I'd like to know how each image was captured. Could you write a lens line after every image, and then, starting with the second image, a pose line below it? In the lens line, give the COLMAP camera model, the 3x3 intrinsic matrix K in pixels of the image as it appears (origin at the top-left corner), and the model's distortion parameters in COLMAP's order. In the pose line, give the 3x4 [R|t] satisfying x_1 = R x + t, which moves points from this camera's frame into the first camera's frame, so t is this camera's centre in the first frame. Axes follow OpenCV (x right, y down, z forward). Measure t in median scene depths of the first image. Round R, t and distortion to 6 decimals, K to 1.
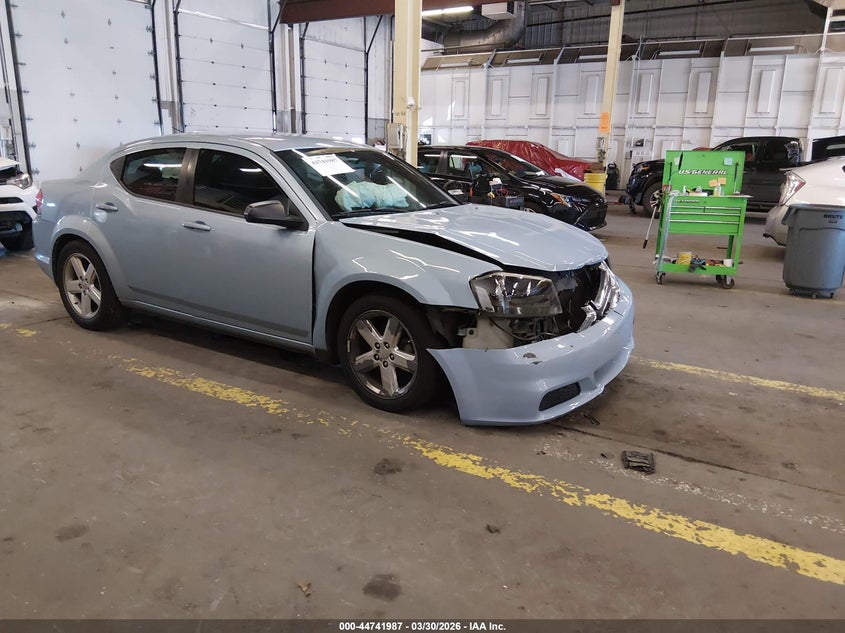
lens RADIAL K [[640.1, 0, 428.2], [0, 640.1, 314.1], [0, 0, 1]] dist [0.046706, -0.082424]
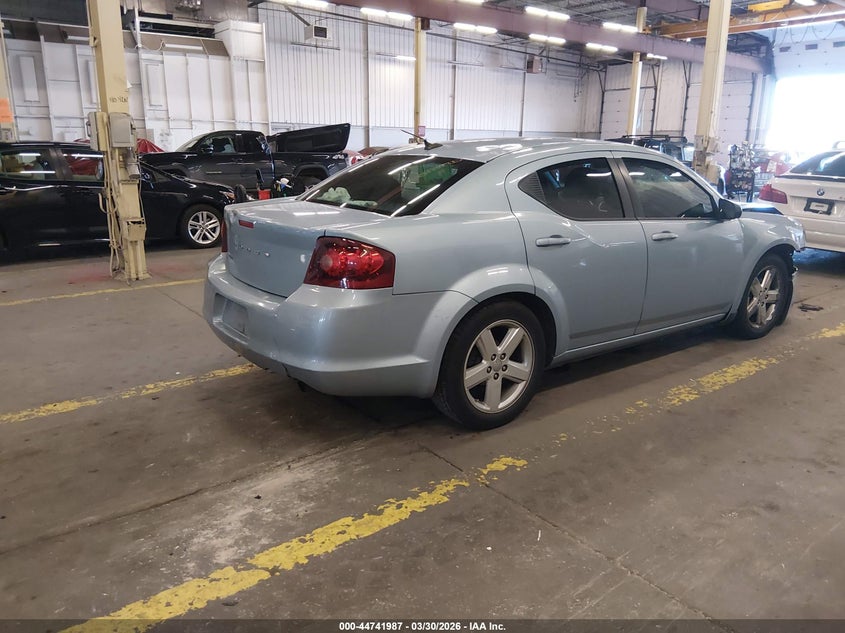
lens RADIAL K [[640.1, 0, 428.2], [0, 640.1, 314.1], [0, 0, 1]] dist [0.046706, -0.082424]
pose [[0.363143, -0.253849, 0.896486, -1.222913], [0.237096, 0.955674, 0.174566, -0.245224], [-0.901062, 0.149161, 0.407233, 0.829333]]
